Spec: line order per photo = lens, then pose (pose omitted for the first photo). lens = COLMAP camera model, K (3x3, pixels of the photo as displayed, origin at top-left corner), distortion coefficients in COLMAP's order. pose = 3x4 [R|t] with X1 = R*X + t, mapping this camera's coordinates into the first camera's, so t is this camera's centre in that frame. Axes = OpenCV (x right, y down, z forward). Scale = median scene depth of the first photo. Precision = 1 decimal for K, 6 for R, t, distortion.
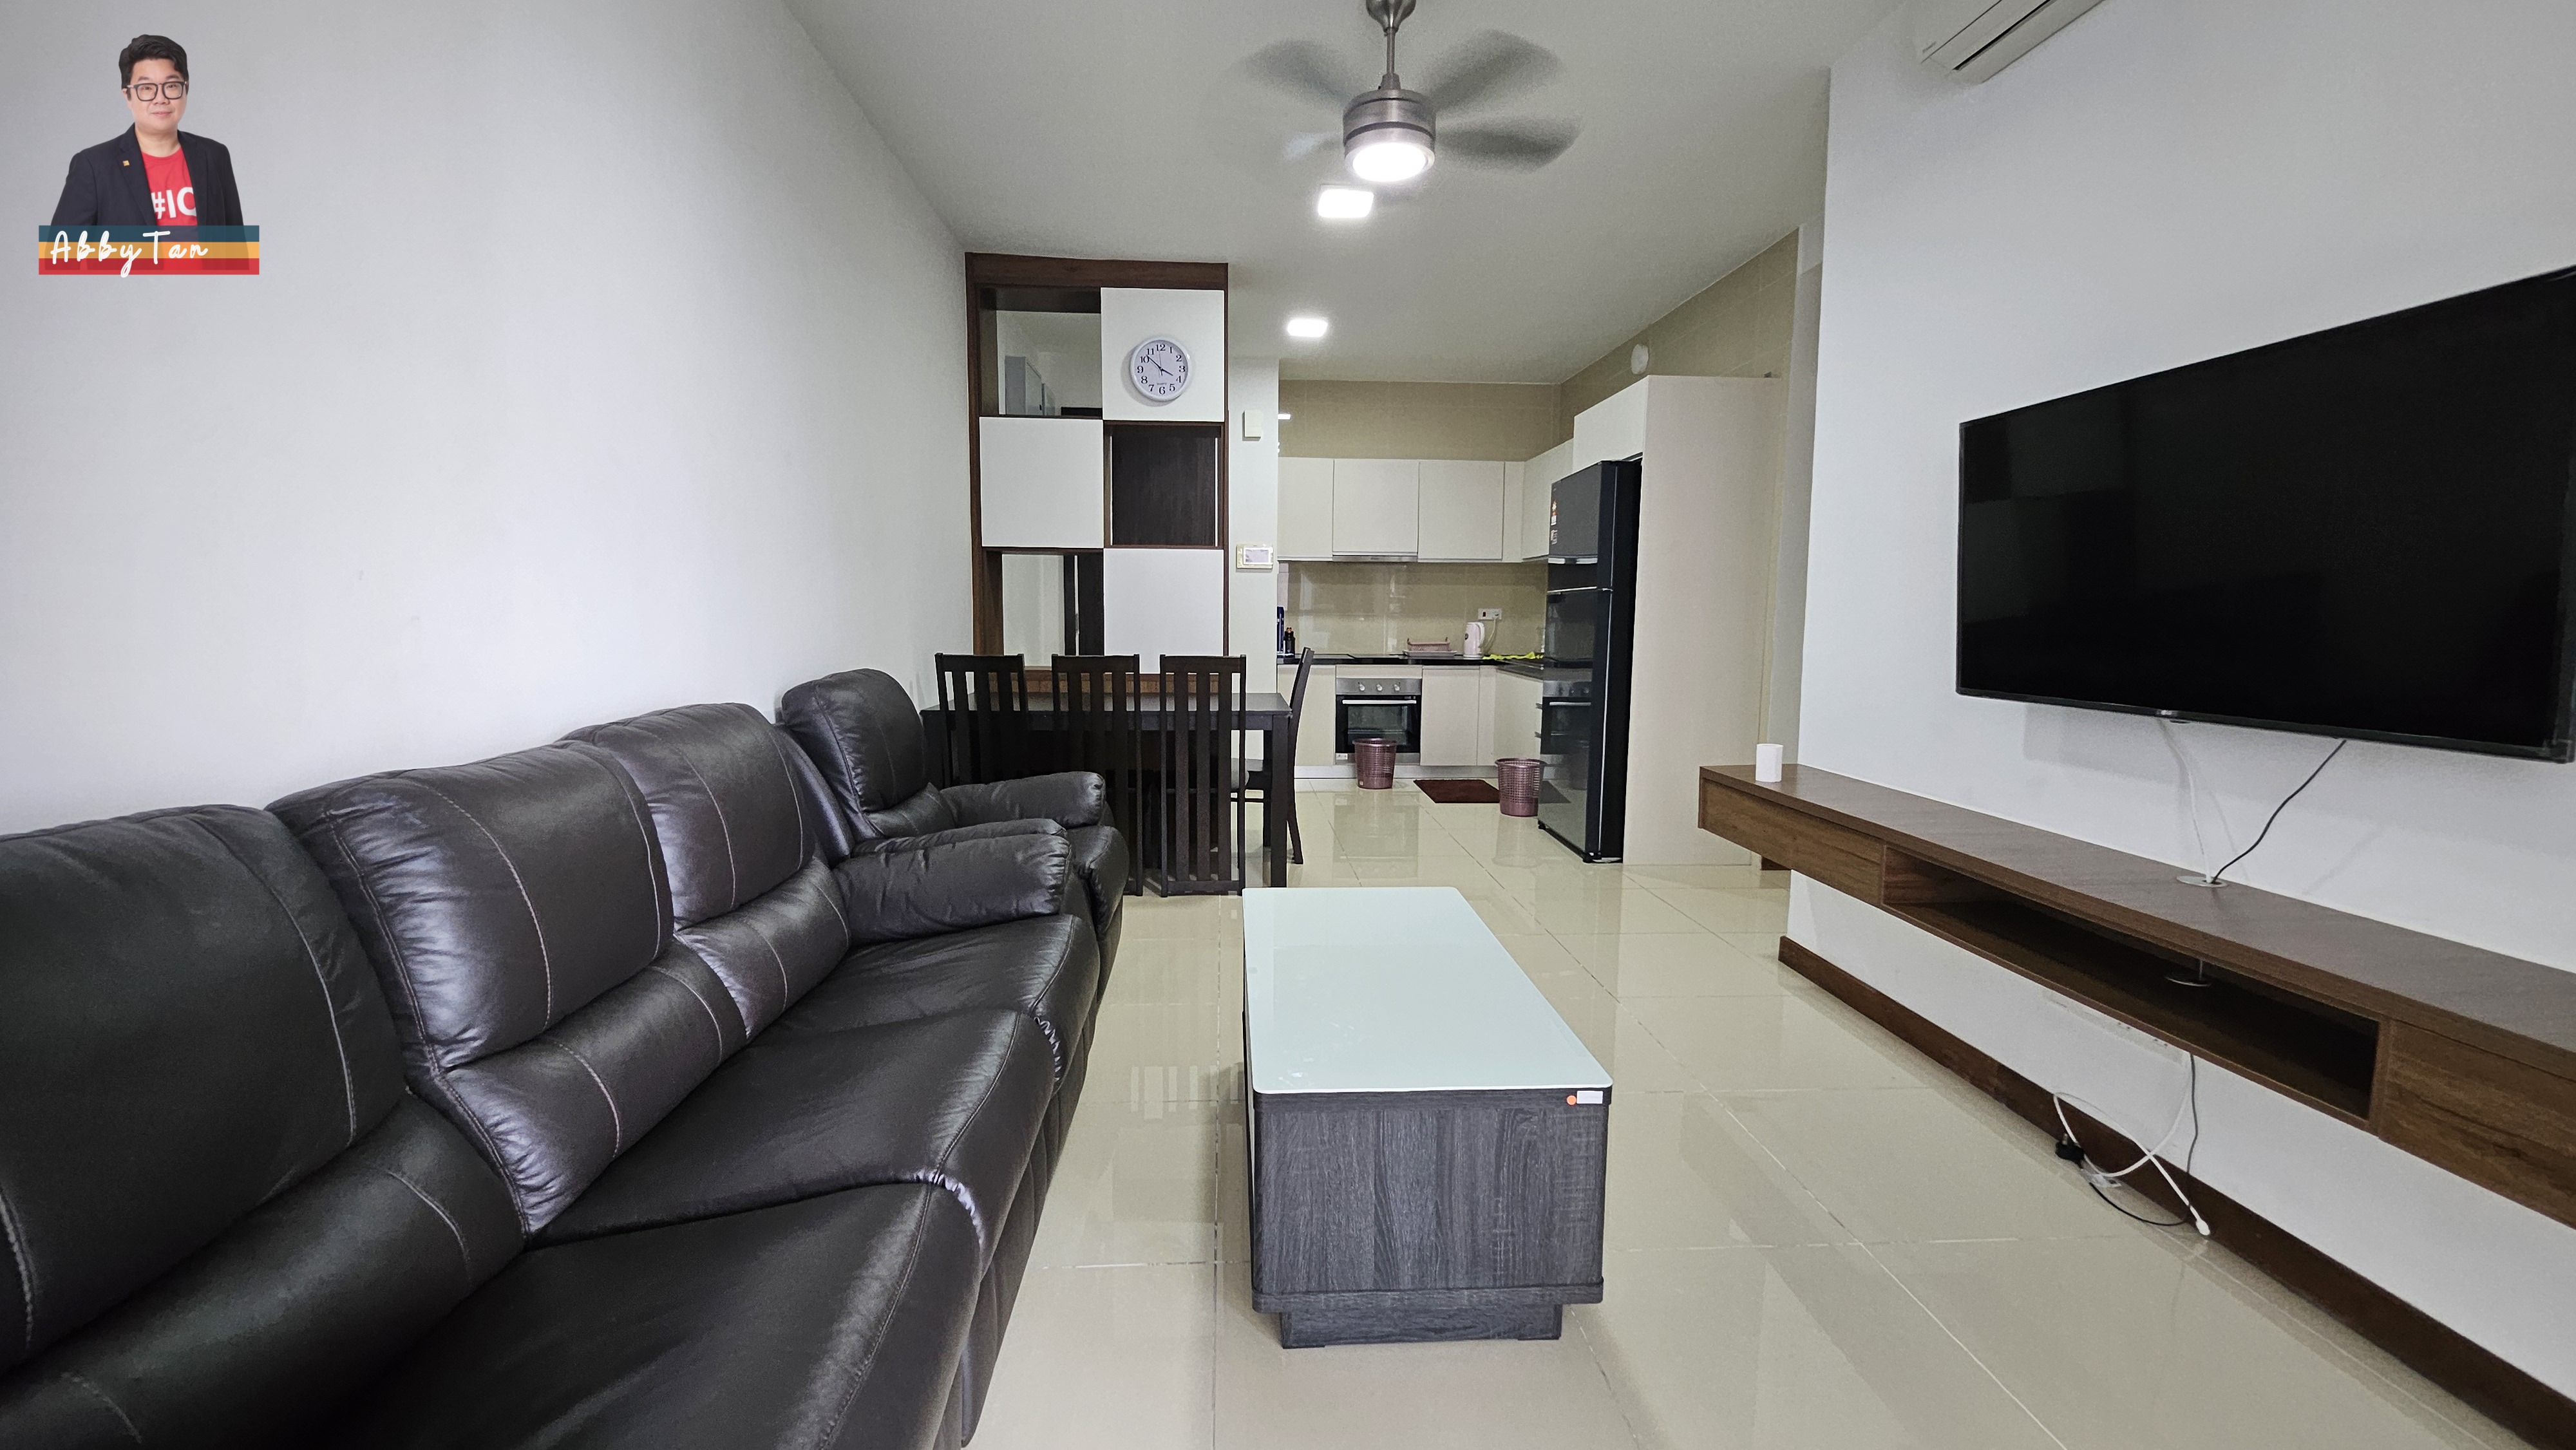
lens RADIAL K [[1007.5, 0, 1285.0], [0, 1007.5, 725.1], [0, 0, 1]] dist [0.003527, 0.000367]
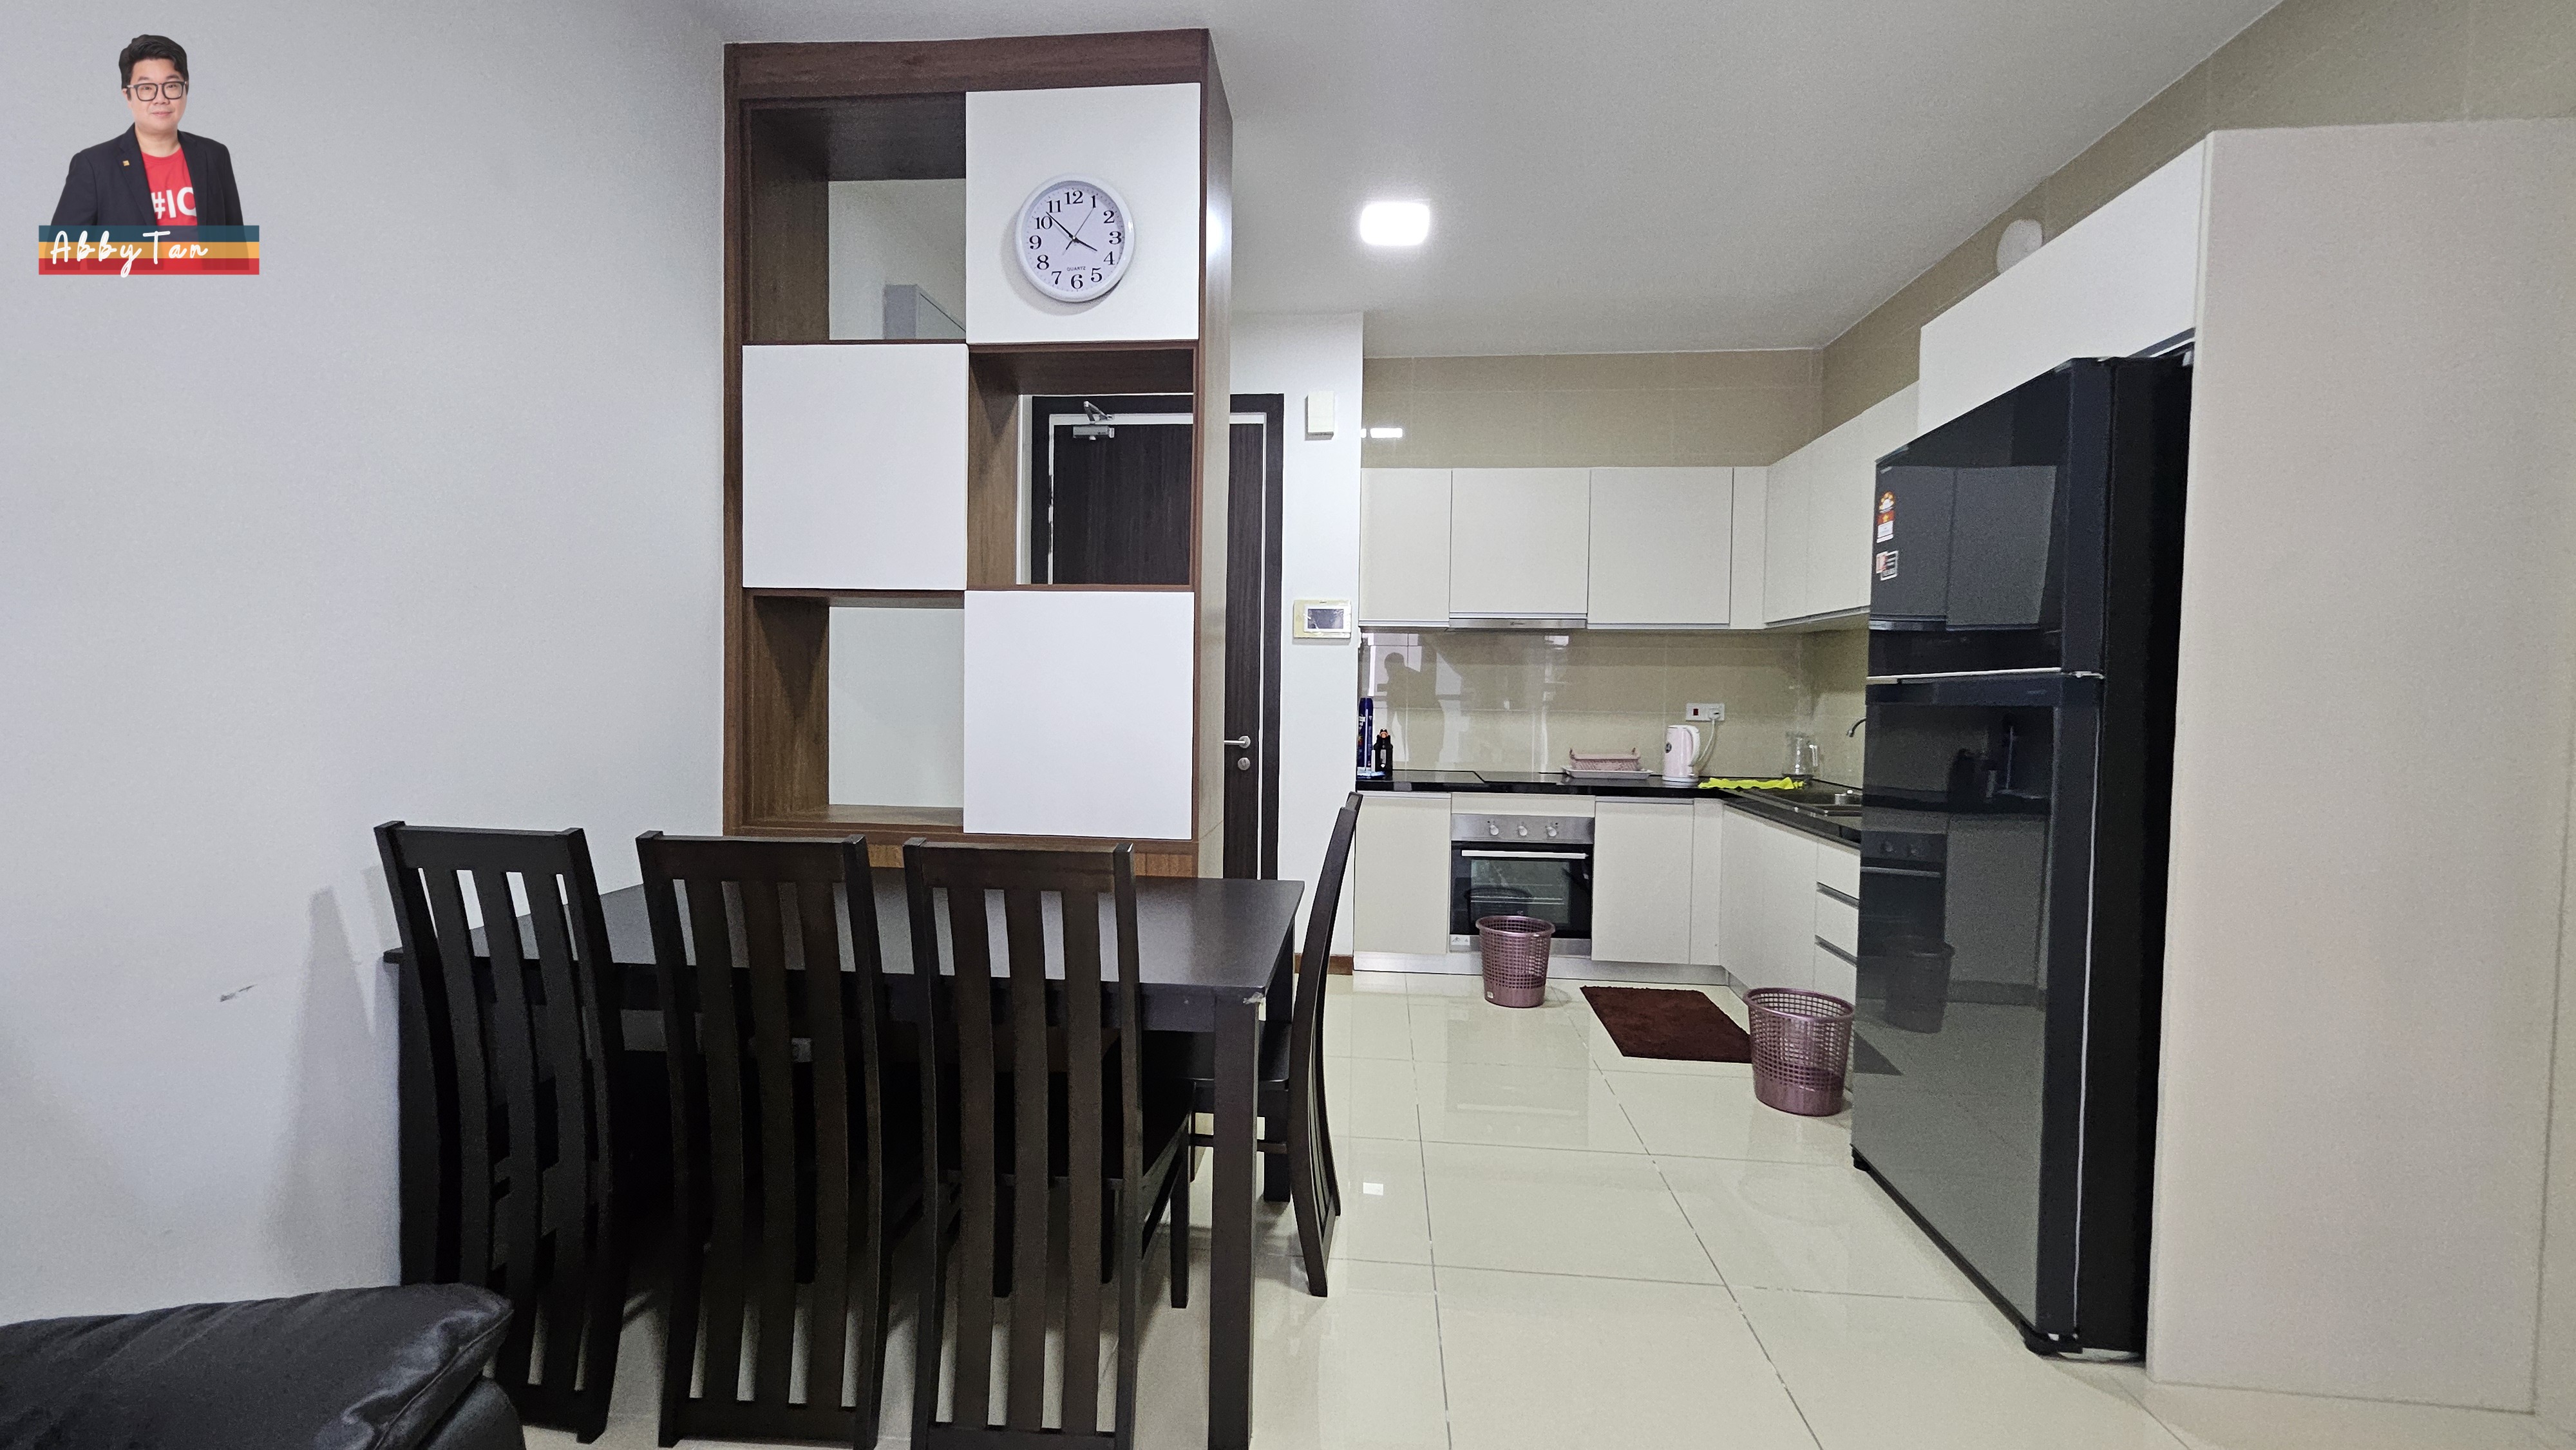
lens RADIAL K [[1007.5, 0, 1285.1], [0, 1007.5, 723.6], [0, 0, 1]] dist [0.003527, 0.000367]
pose [[0.988806, 0.011154, -0.148789, 0.042083], [-0.023309, 0.996506, -0.080201, -0.051050], [0.147375, 0.082771, 0.985611, 0.377327]]
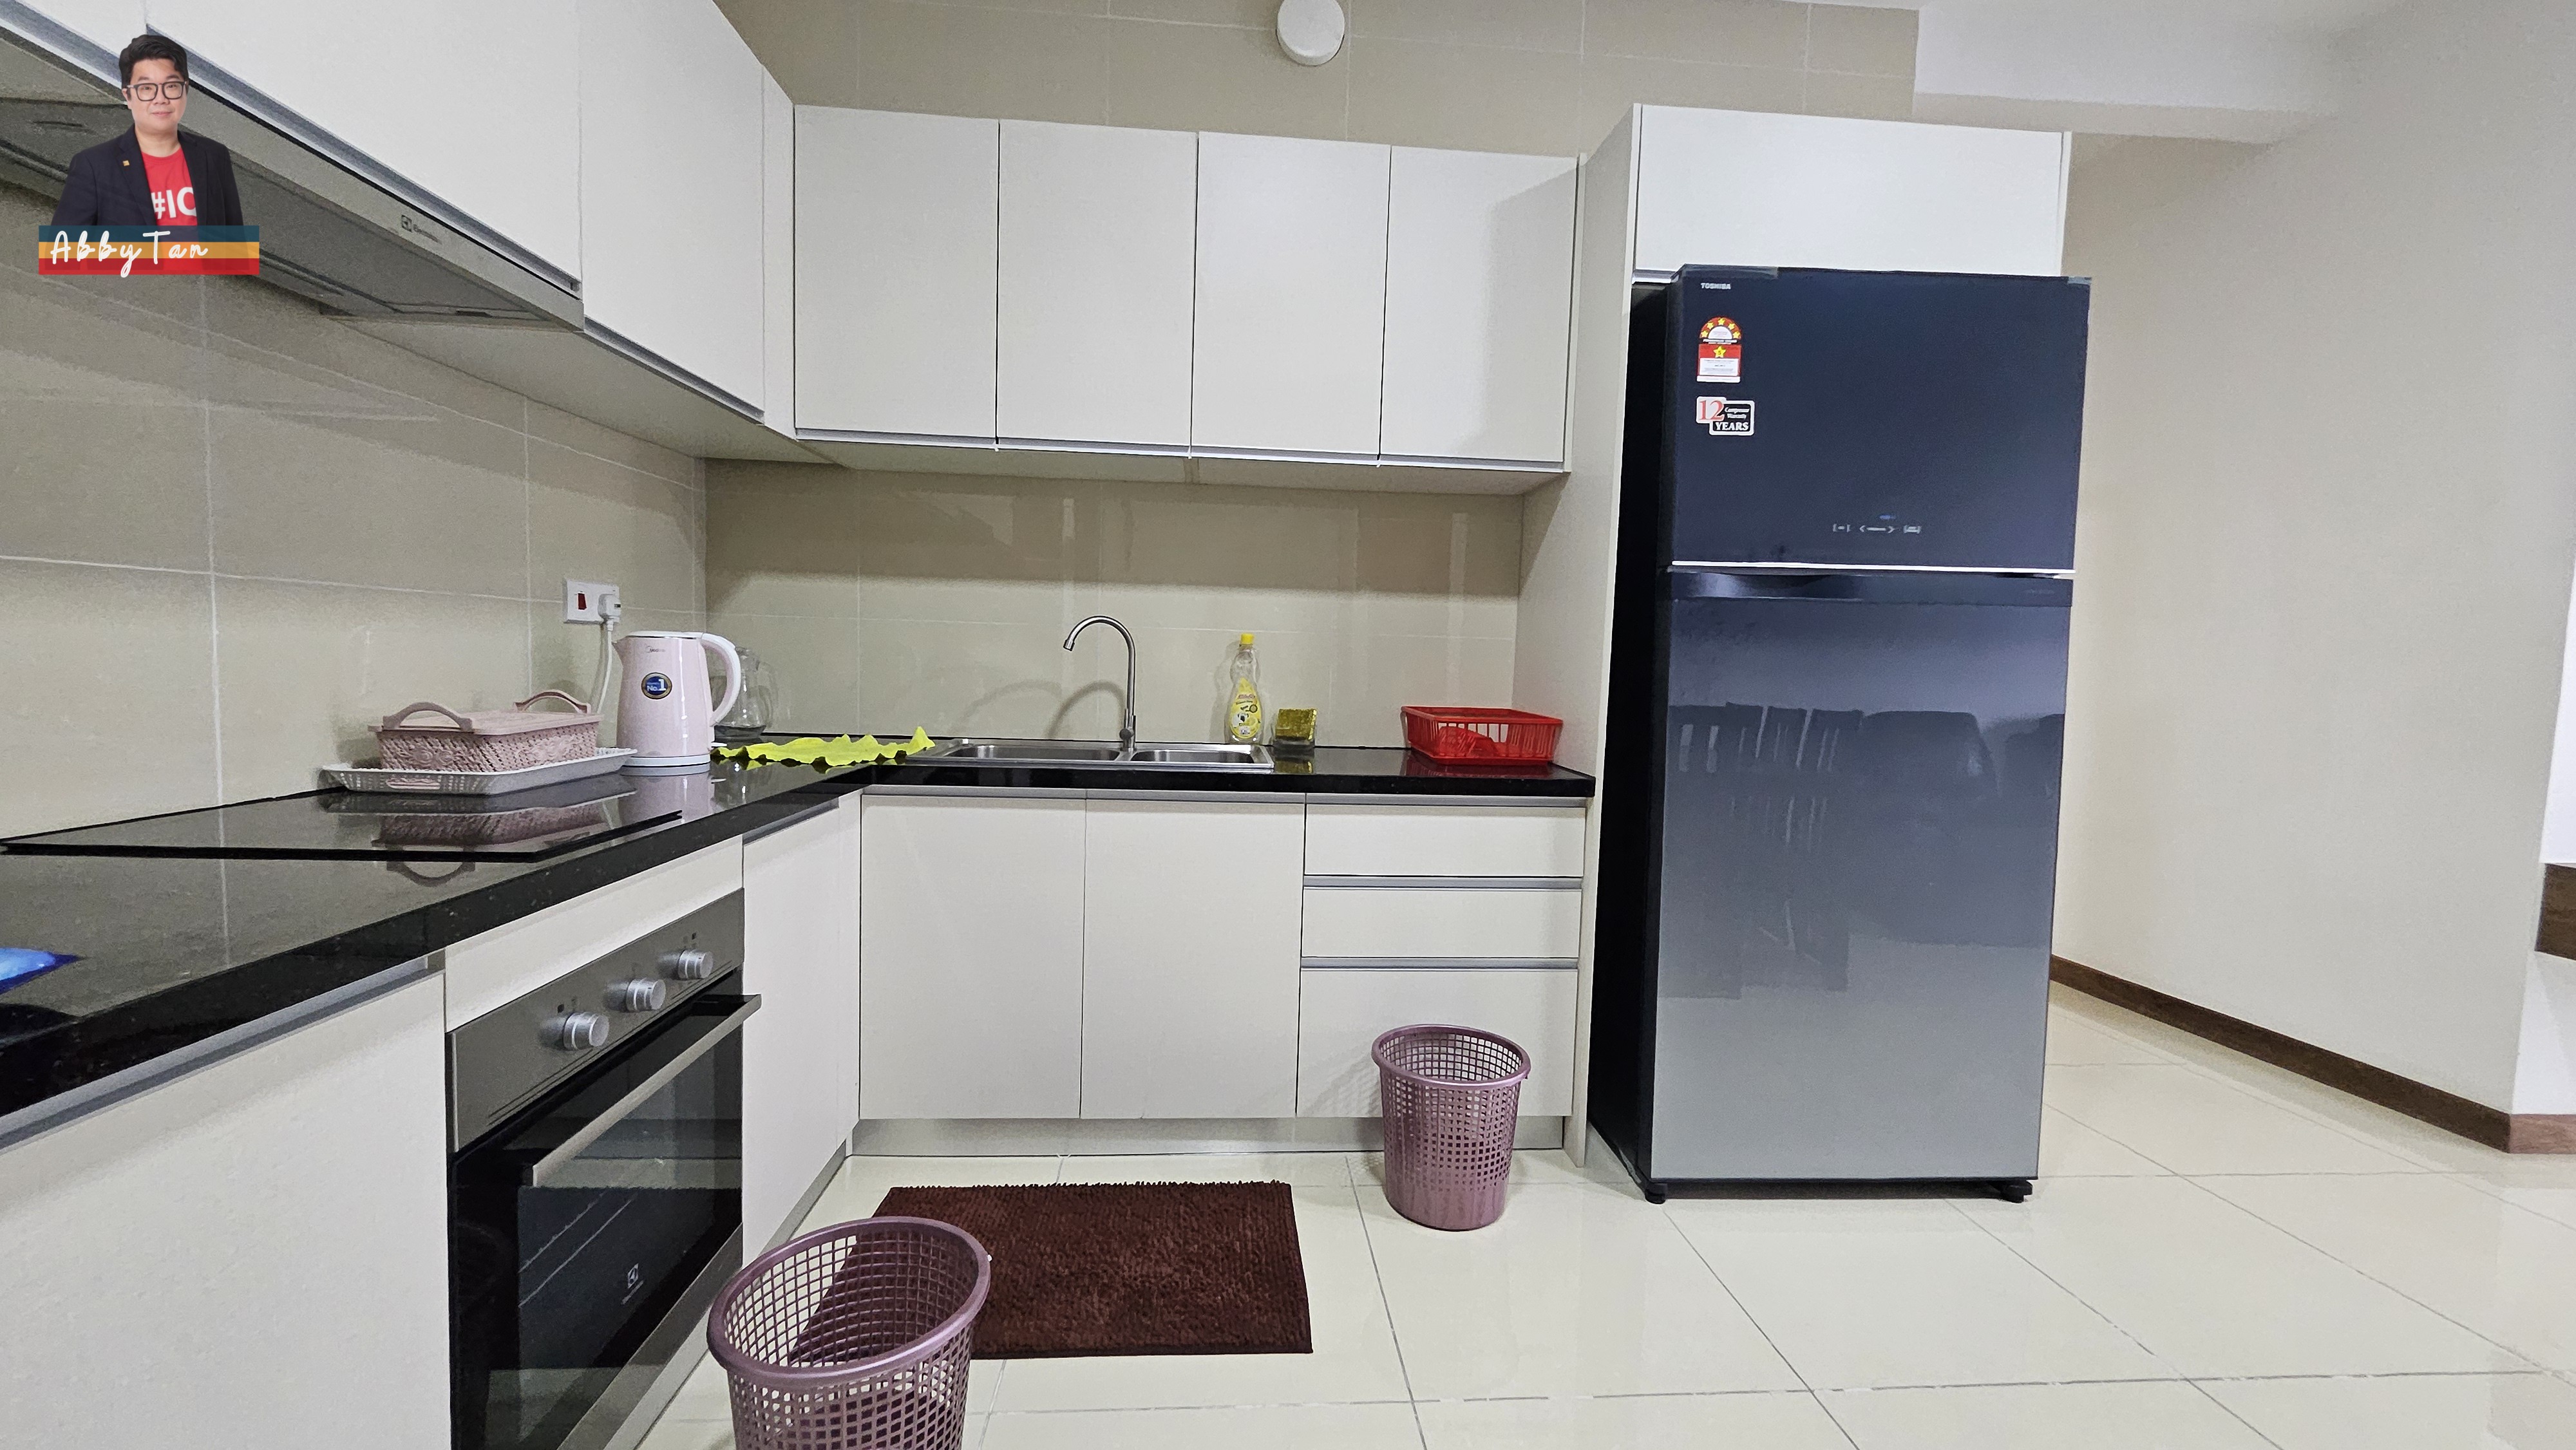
lens RADIAL K [[1007.5, 0, 1280.5], [0, 1007.5, 715.9], [0, 0, 1]] dist [0.003527, 0.000367]
pose [[-0.005417, -0.068536, 0.997634, -0.079878], [0.089827, 0.993582, 0.068745, -0.089482], [-0.995943, 0.089986, 0.000774, 0.896677]]
